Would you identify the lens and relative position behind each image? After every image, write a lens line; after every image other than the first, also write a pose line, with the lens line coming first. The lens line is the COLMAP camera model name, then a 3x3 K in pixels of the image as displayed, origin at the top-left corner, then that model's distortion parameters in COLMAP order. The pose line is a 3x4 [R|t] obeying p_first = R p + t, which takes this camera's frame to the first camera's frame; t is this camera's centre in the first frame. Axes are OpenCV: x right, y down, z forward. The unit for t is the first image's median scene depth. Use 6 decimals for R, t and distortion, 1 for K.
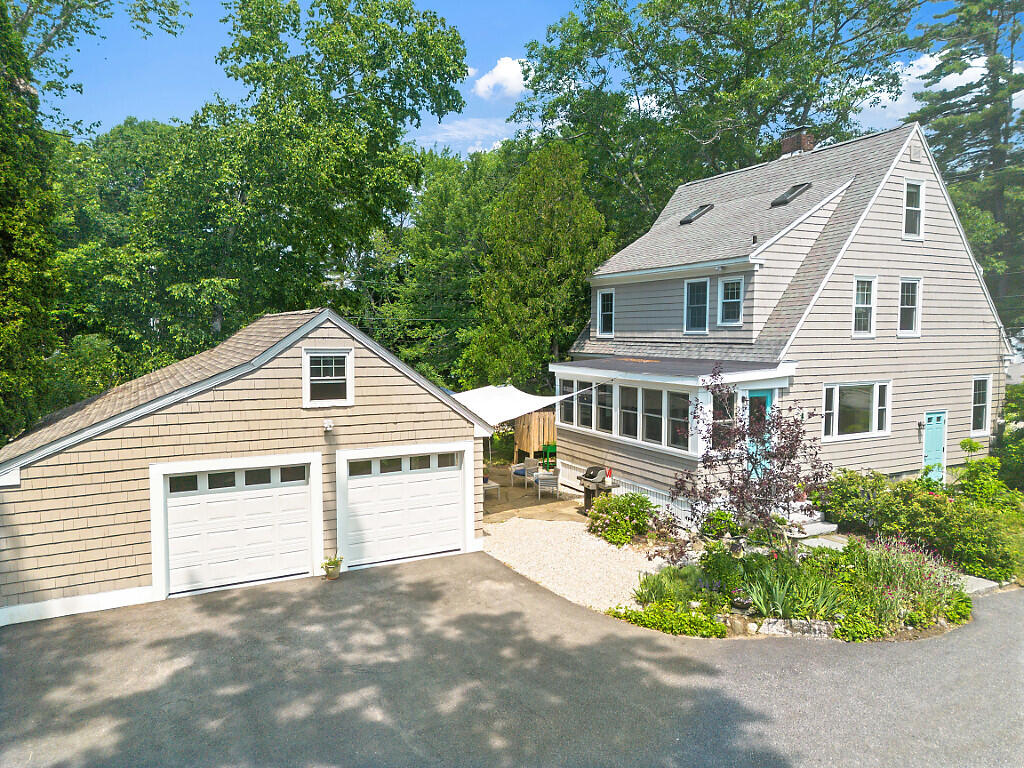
lens RADIAL K [[704.8, 0, 510.9], [0, 704.8, 390.9], [0, 0, 1]] dist [0.057110, -0.066837]
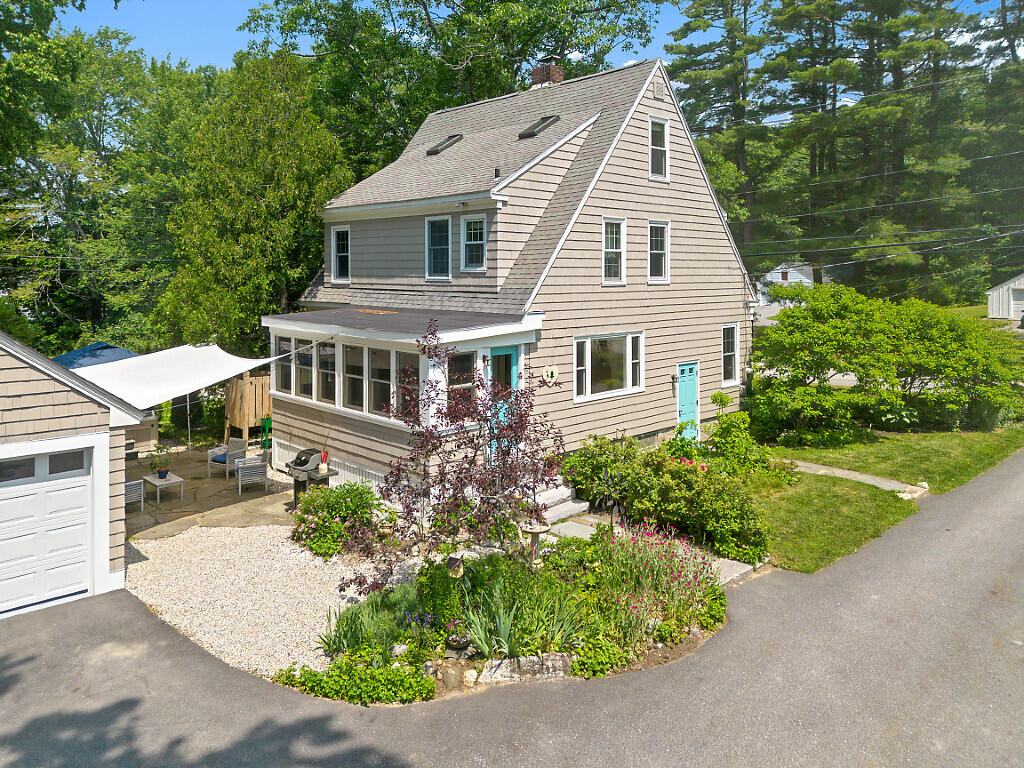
lens RADIAL K [[746.5, 0, 514.0], [0, 746.5, 292.2], [0, 0, 1]] dist [0.047910, -0.042094]
pose [[0.956034, -0.003583, 0.293233, 0.102665], [0.021299, 0.998133, -0.057243, -0.015293], [-0.292480, 0.060972, 0.954326, 0.139914]]
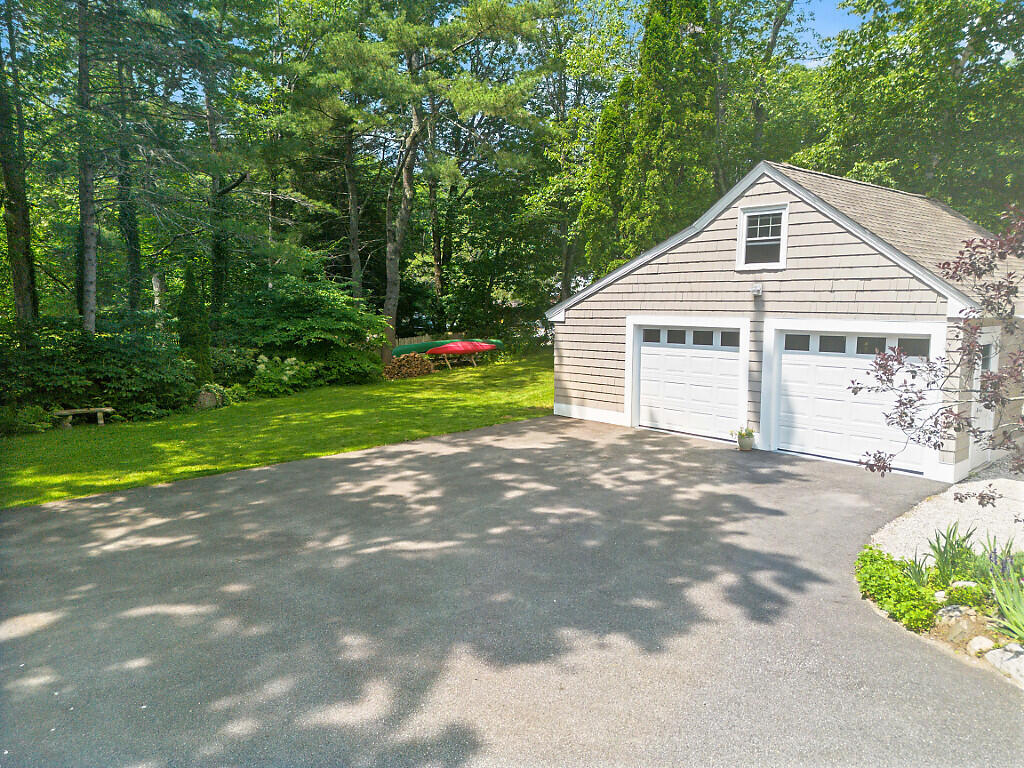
lens RADIAL K [[704.8, 0, 510.9], [0, 704.8, 390.9], [0, 0, 1]] dist [0.057110, -0.066837]
pose [[0.252312, 0.126221, -0.959378, 0.477951], [-0.077443, 0.990910, 0.110002, 0.084874], [0.964542, 0.046542, 0.259793, 0.364223]]
